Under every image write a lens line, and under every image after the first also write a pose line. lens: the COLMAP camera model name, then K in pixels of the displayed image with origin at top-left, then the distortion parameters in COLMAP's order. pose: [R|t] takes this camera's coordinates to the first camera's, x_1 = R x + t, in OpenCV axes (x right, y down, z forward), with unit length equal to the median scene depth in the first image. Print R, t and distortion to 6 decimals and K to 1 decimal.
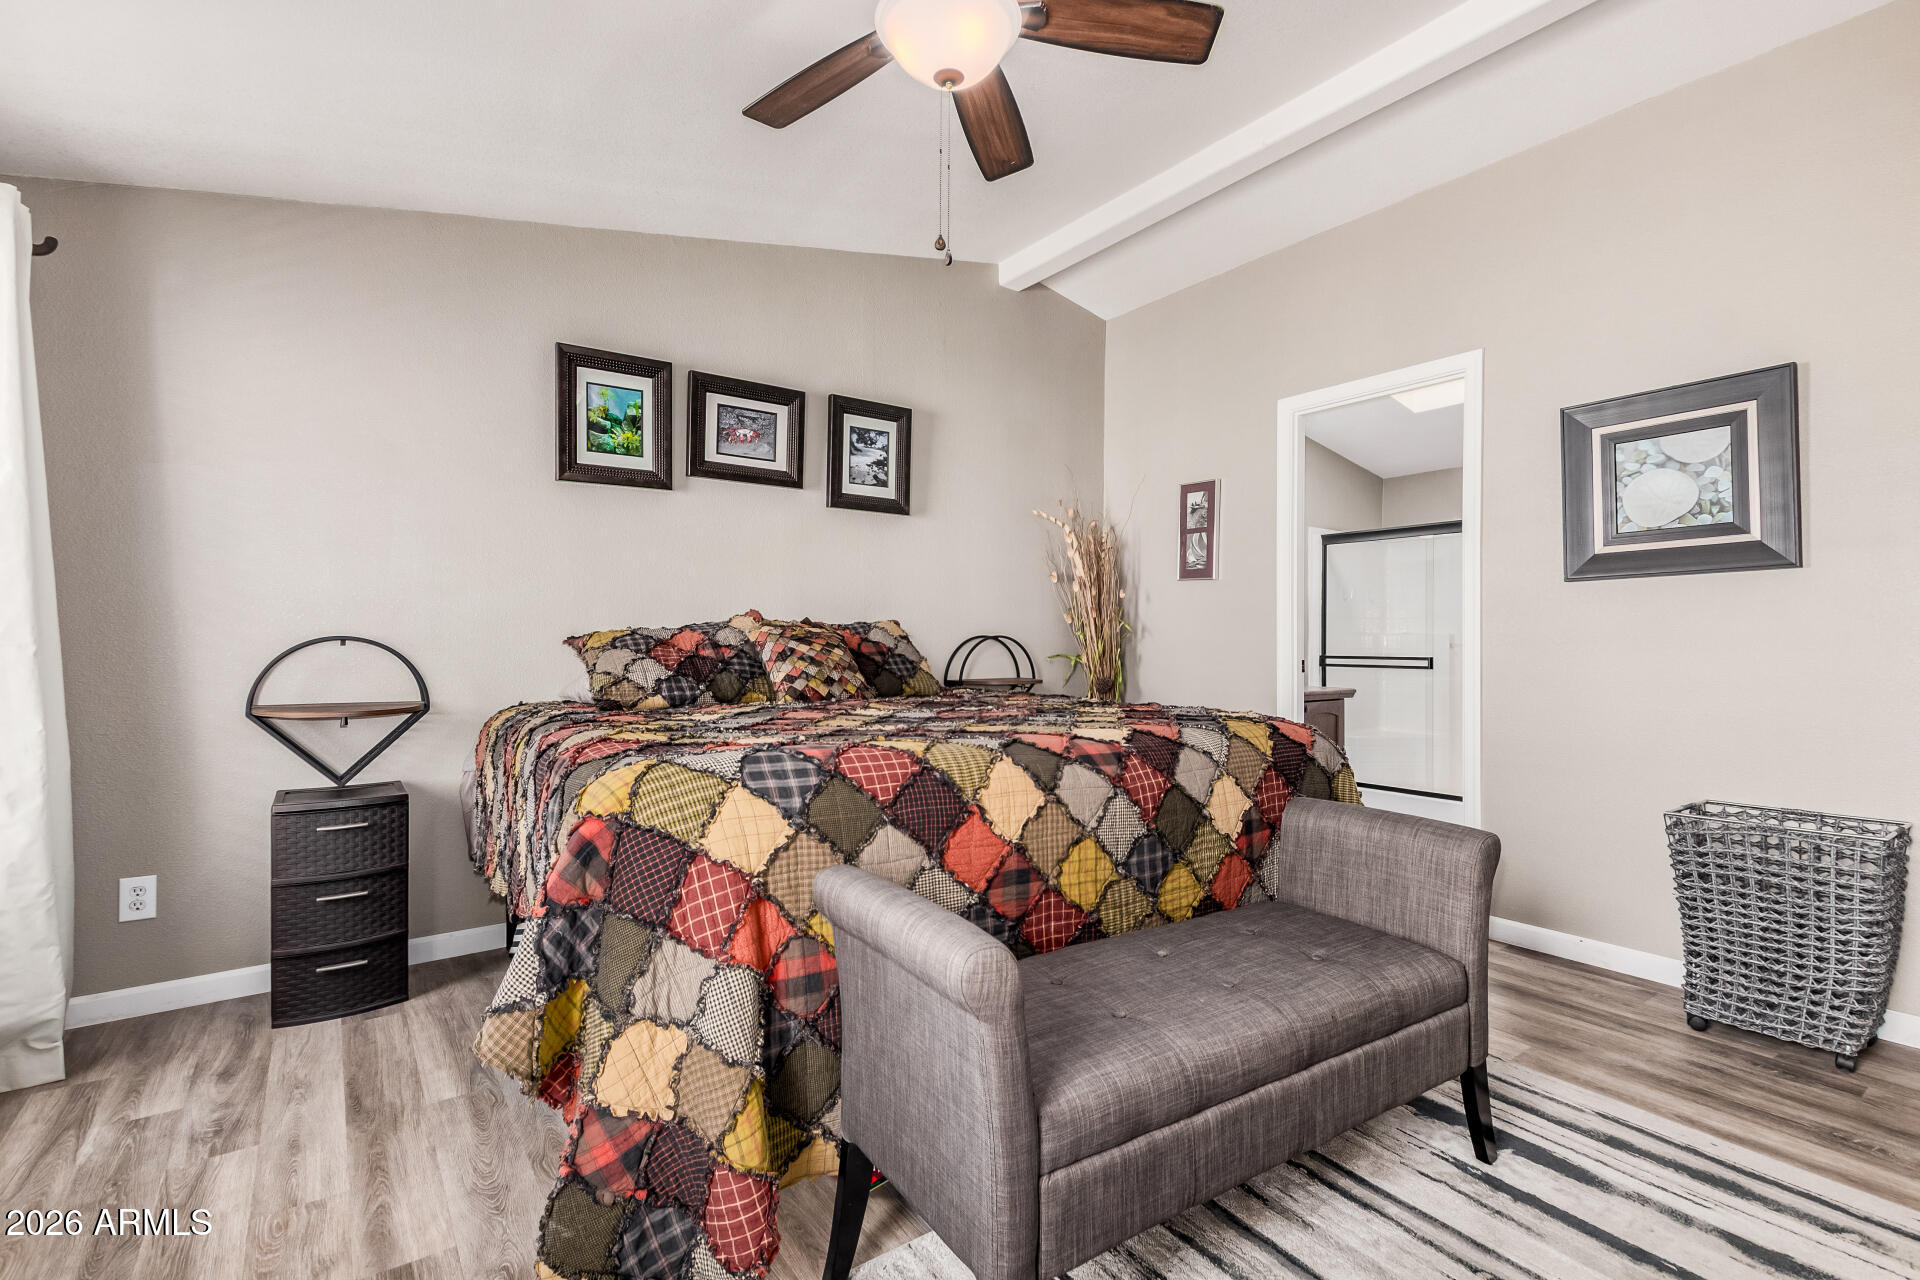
lens RADIAL K [[885.8, 0, 960.0], [0, 885.8, 640.0], [0, 0, 1]] dist [-0.000581, -0.001701]
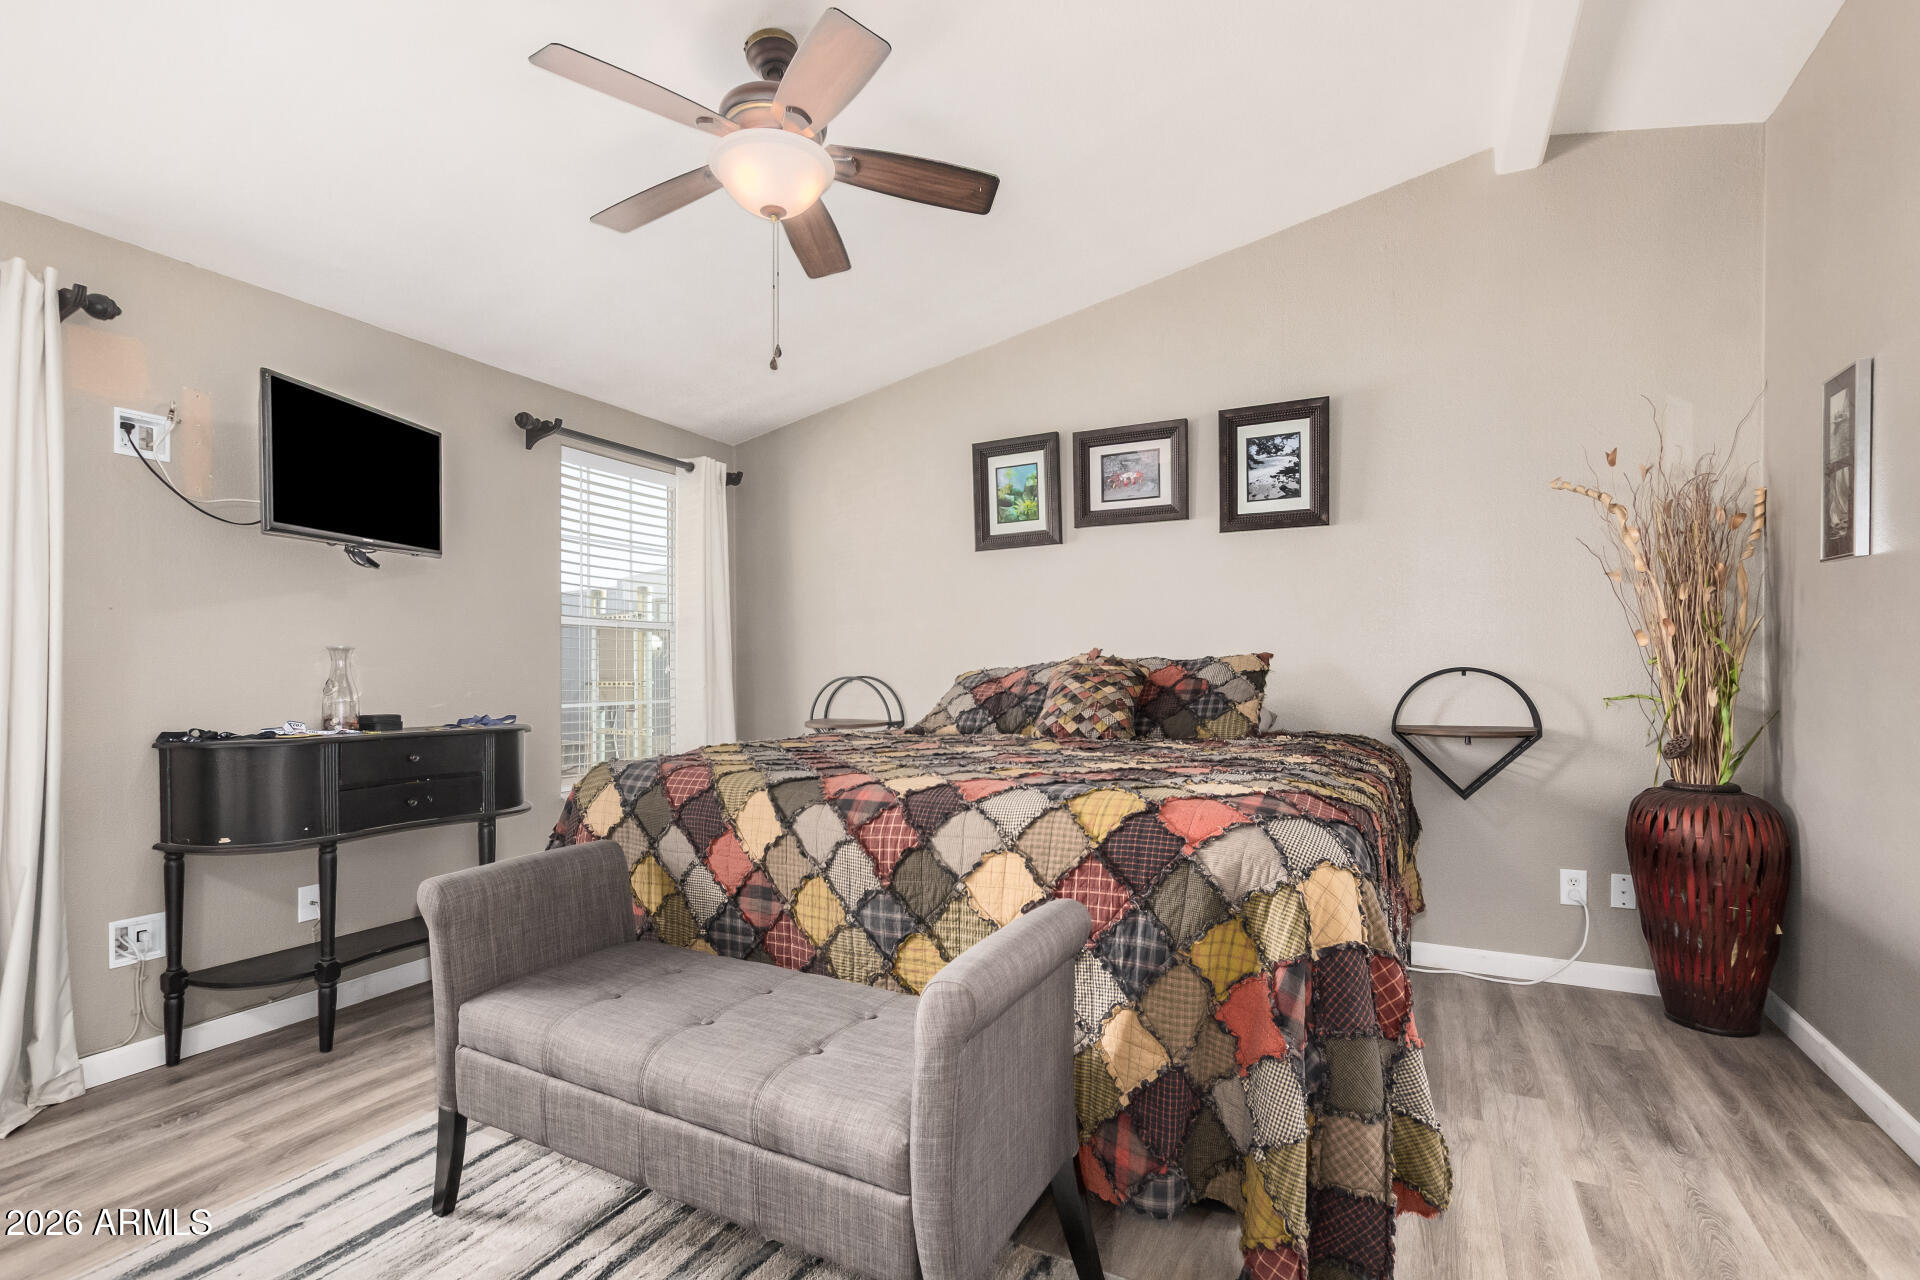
lens RADIAL K [[896.9, 0, 955.0], [0, 896.9, 670.1], [0, 0, 1]] dist [0.005102, 0.000883]
pose [[0.459312, -0.005998, -0.888255, 0.694430], [0.012497, 0.999922, -0.000289, -0.010910], [0.888187, -0.010968, 0.459351, 0.392293]]
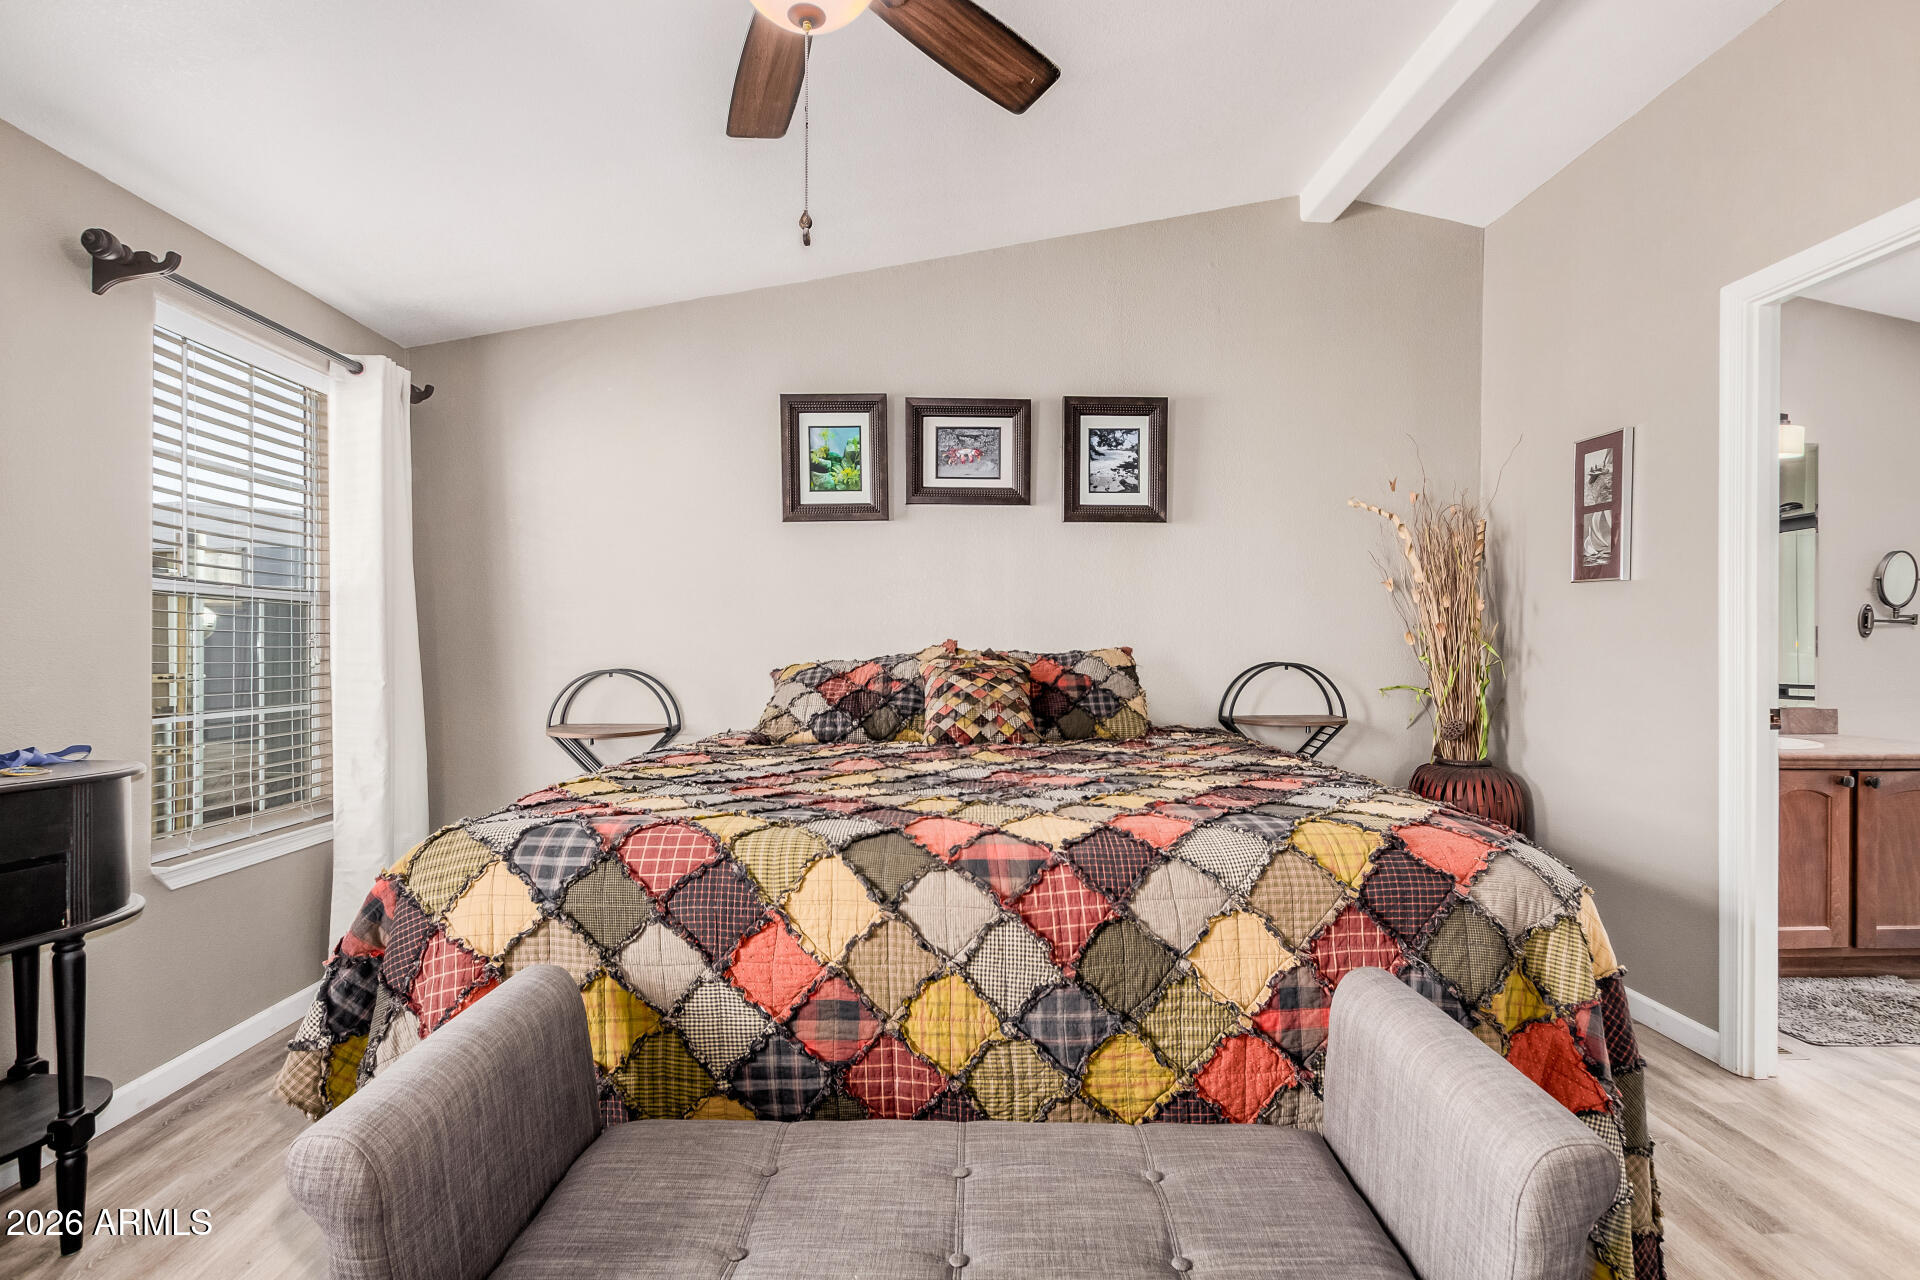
lens RADIAL K [[890.1, 0, 964.2], [0, 890.1, 645.1], [0, 0, 1]] dist [0.009224, -0.000558]
pose [[0.830861, -0.004984, -0.556458, 0.338634], [0.006011, 0.999982, 0.000019, -0.030802], [0.556447, -0.003360, 0.830876, 0.232072]]
